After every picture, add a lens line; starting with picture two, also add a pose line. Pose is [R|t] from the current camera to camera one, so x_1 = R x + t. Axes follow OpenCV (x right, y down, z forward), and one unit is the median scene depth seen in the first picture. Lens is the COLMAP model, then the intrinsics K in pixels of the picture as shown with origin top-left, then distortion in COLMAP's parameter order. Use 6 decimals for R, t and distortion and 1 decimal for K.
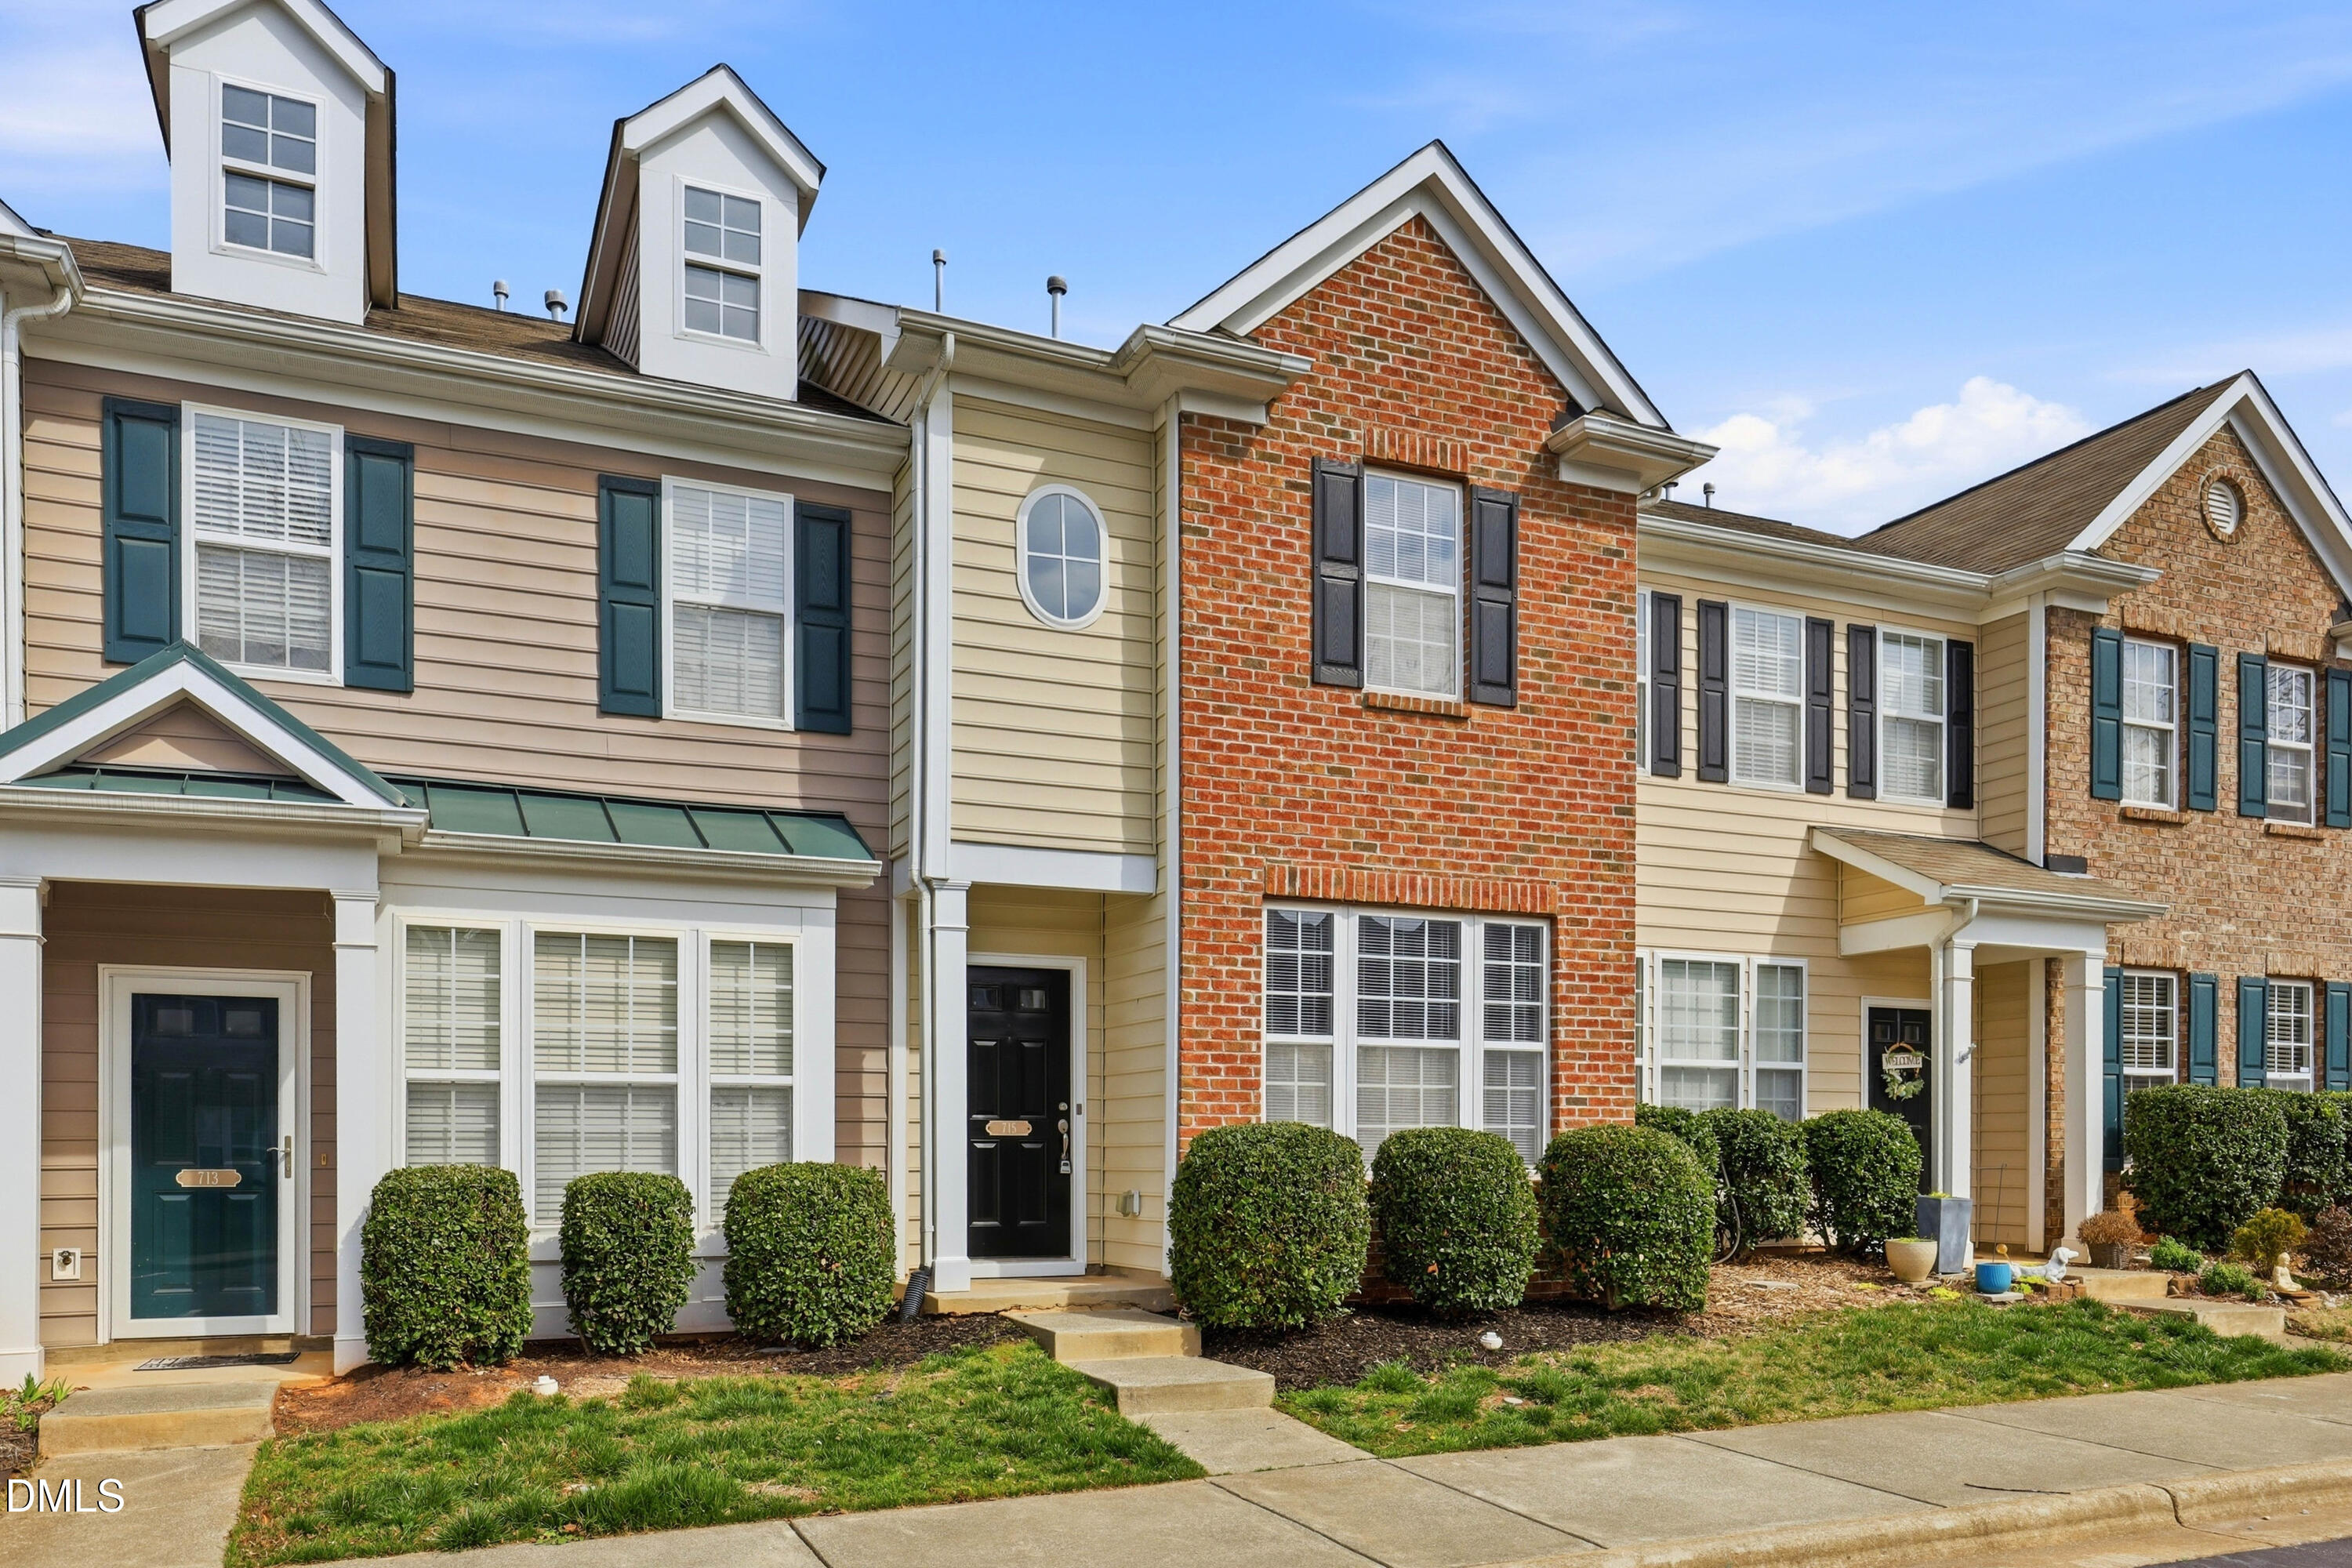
lens RADIAL K [[1730.9, 0, 1170.3], [0, 1730.9, 1156.3], [0, 0, 1]] dist [0.004650, -0.000776]
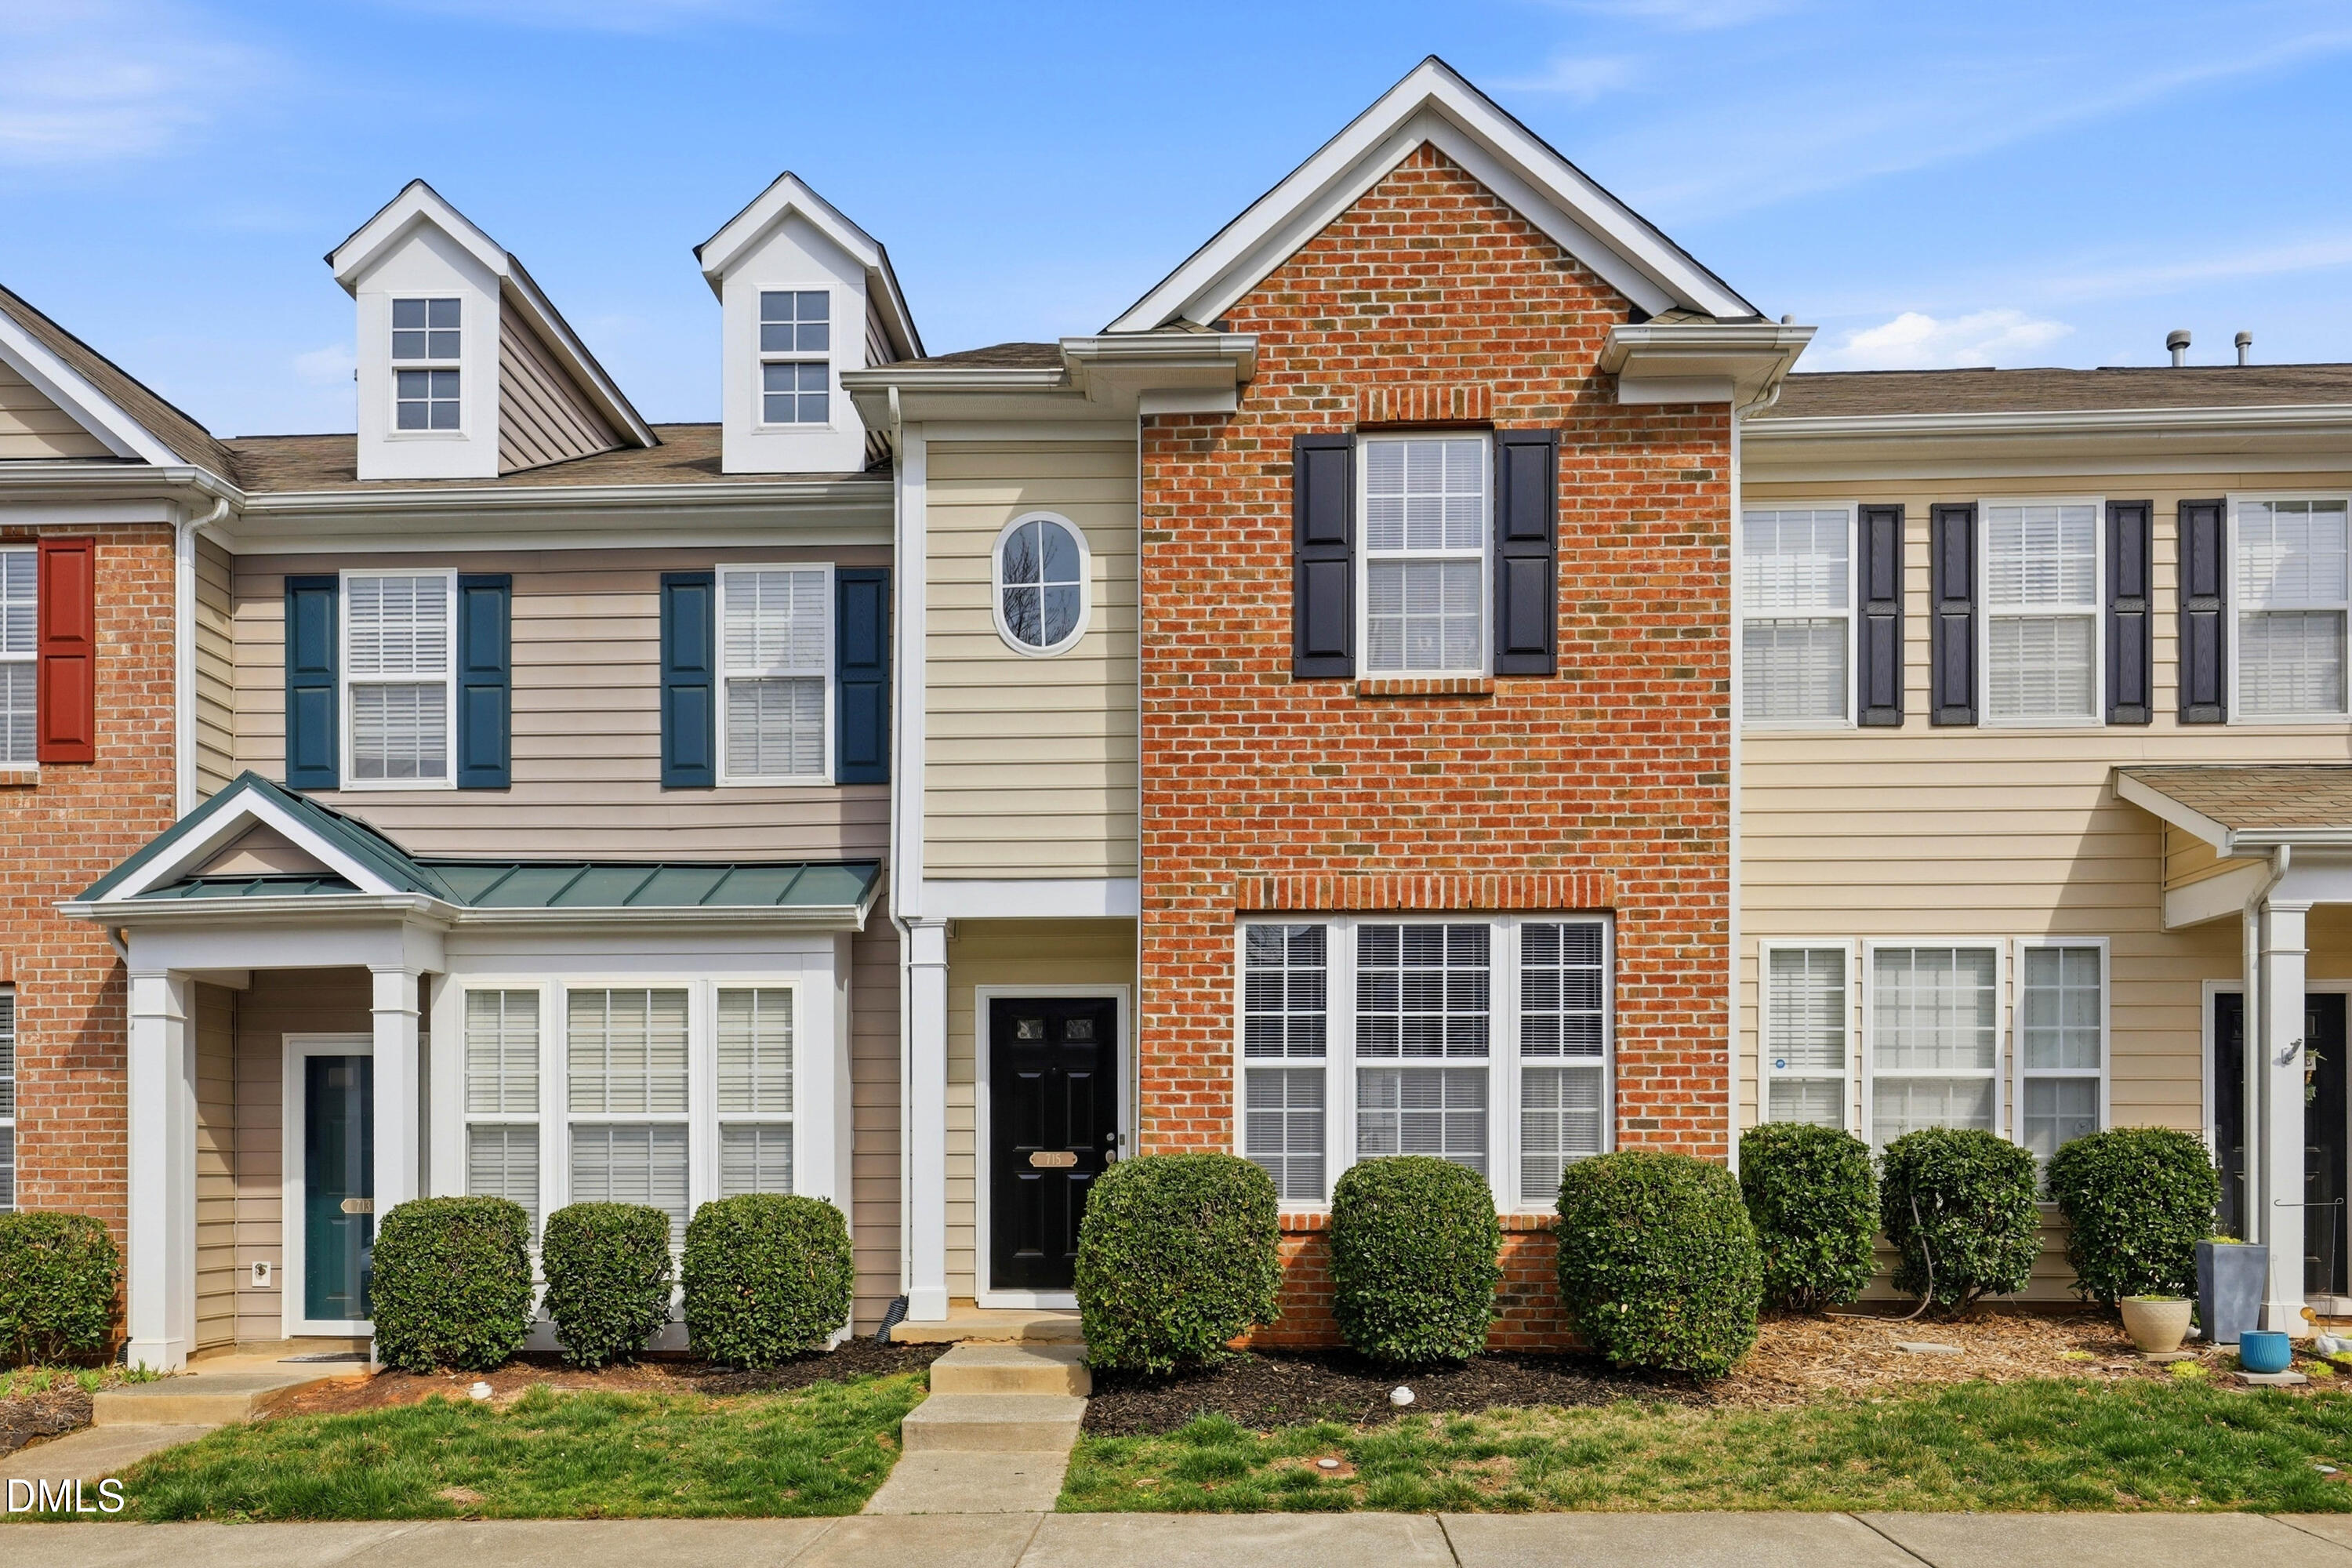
lens RADIAL K [[1765.5, 0, 1177.6], [0, 1765.5, 1175.6], [0, 0, 1]] dist [0.003385, 0.002507]
pose [[0.899101, -0.002025, -0.437737, 0.448008], [0.000571, 0.999994, -0.003454, -0.003653], [0.437741, 0.002855, 0.899097, 0.124500]]
